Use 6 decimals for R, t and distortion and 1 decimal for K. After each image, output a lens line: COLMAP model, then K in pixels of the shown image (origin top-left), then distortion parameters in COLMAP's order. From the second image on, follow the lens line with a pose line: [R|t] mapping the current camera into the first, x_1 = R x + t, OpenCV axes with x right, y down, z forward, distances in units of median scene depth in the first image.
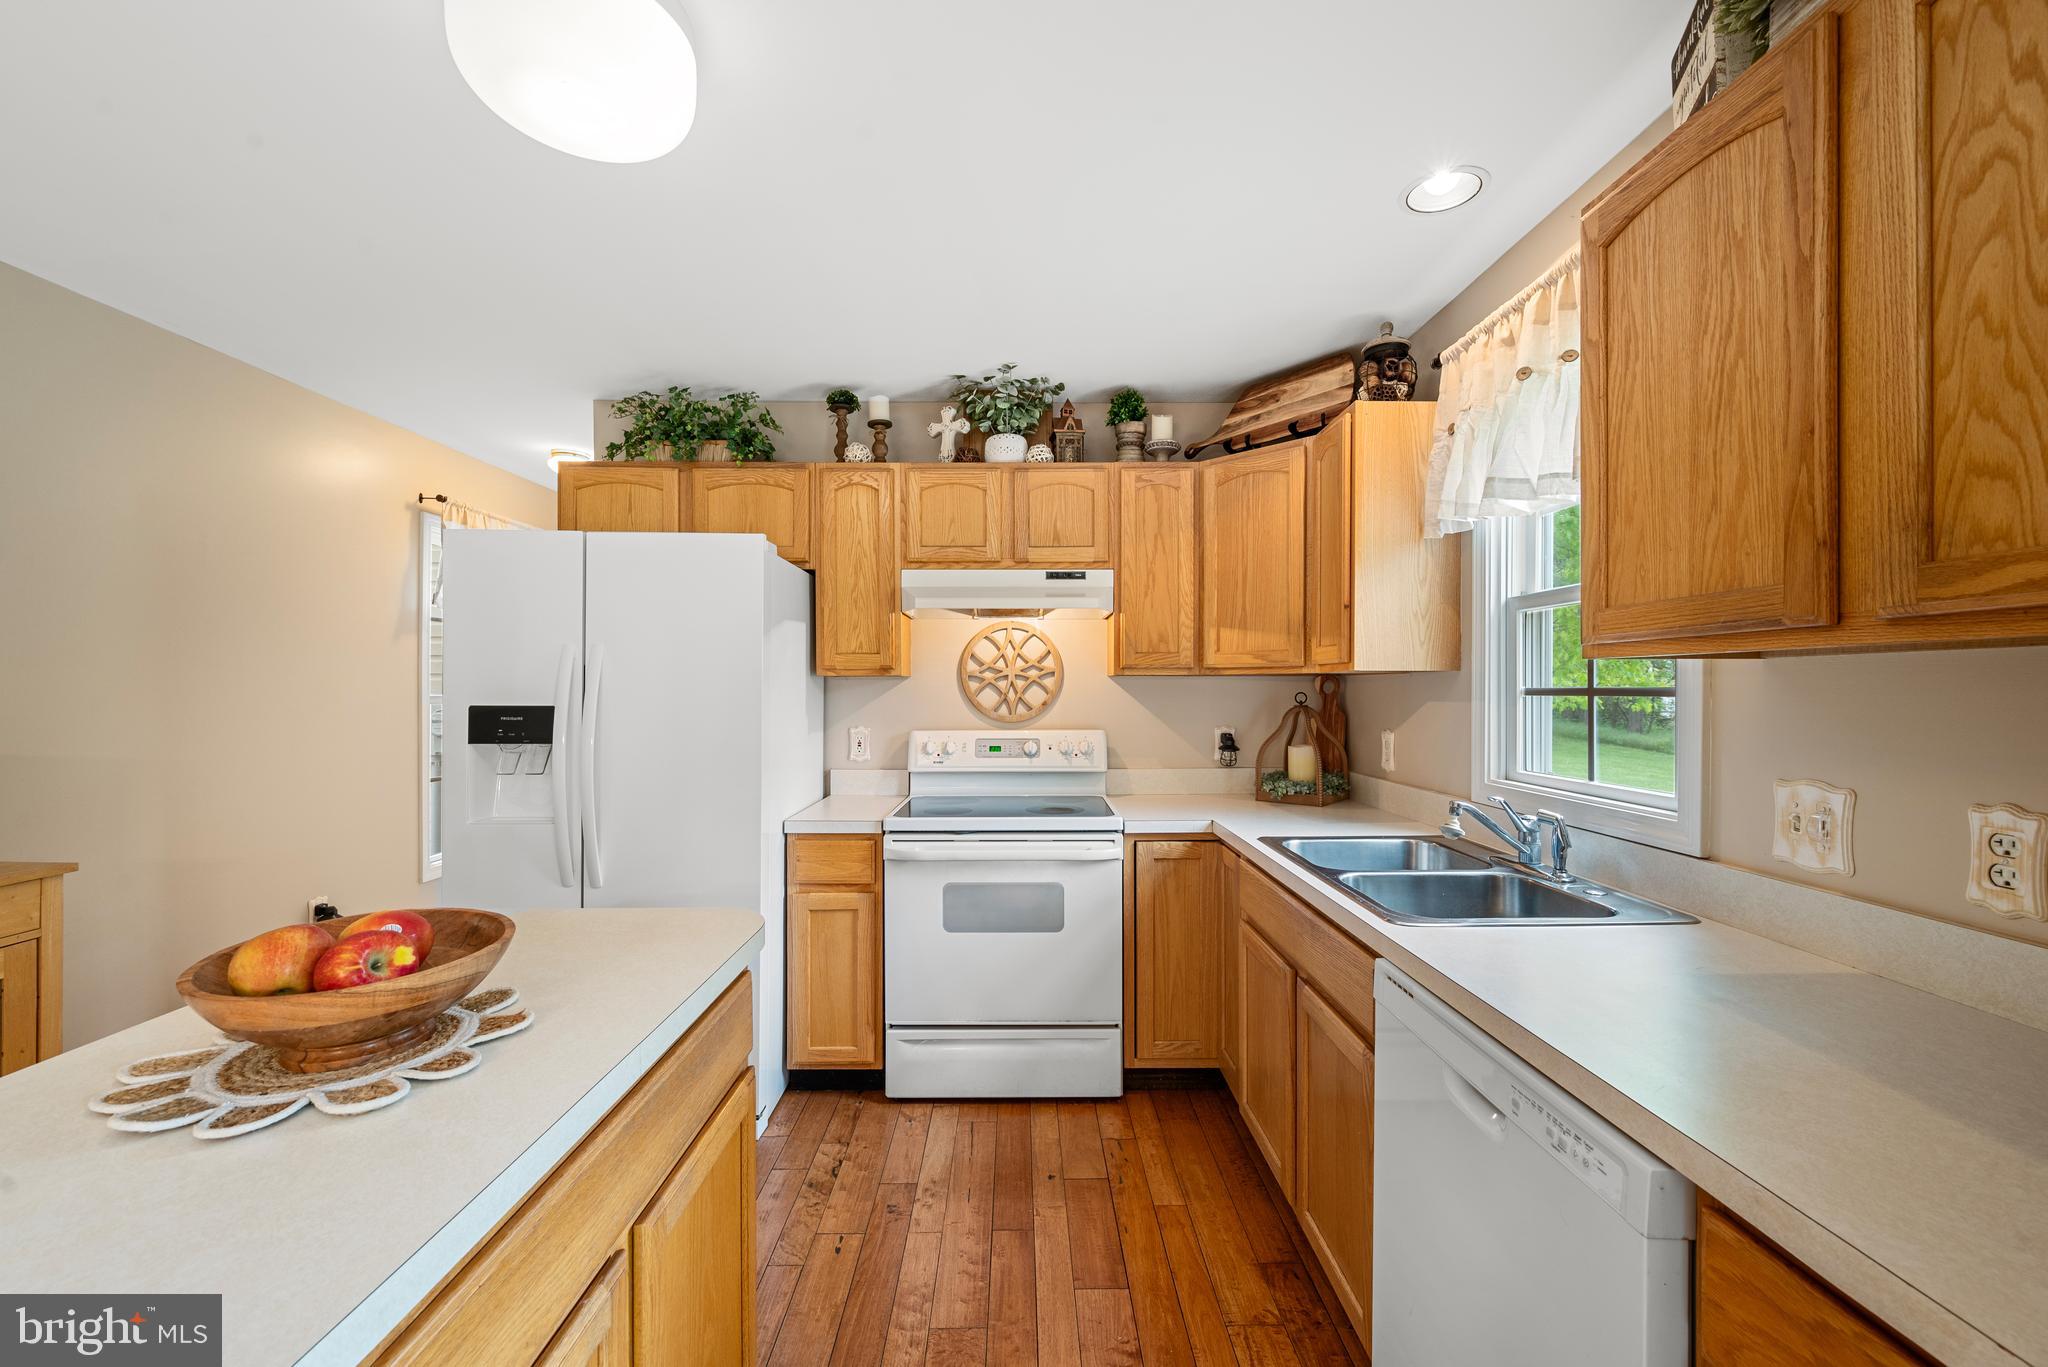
lens RADIAL K [[836.4, 0, 1020.6], [0, 836.4, 695.8], [0, 0, 1]] dist [-0.000551, -0.000012]
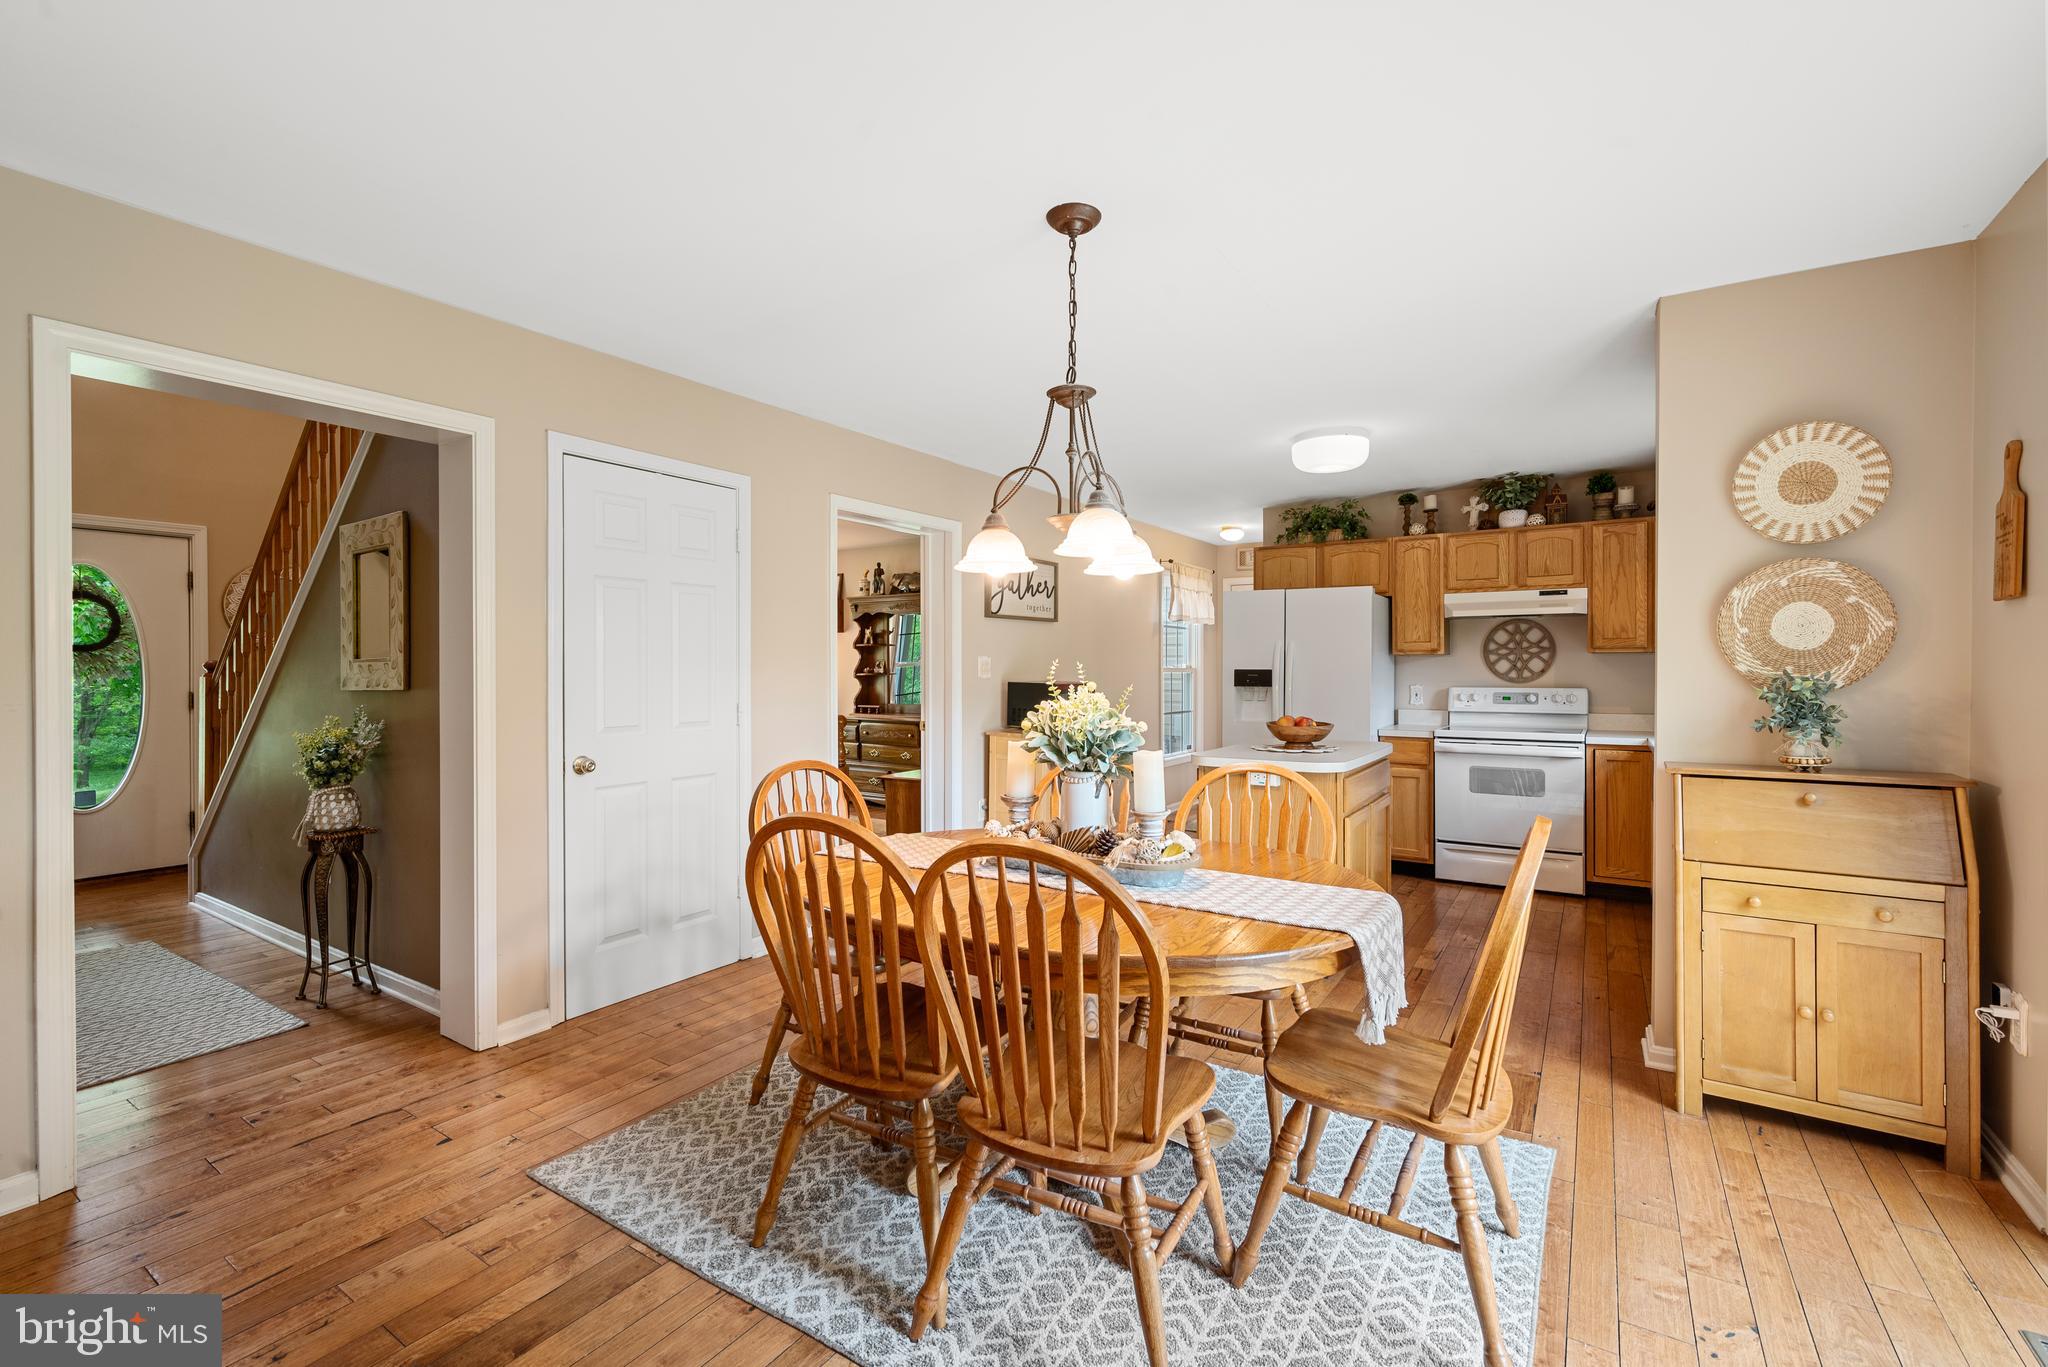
lens RADIAL K [[880.7, 0, 1014.7], [0, 880.7, 672.1], [0, 0, 1]] dist [0.000970, 0.000146]
pose [[0.835025, 0.004003, -0.550198, 0.124827], [0.004227, 0.999897, 0.013689, -0.014483], [0.550196, -0.013757, 0.834922, -1.057383]]
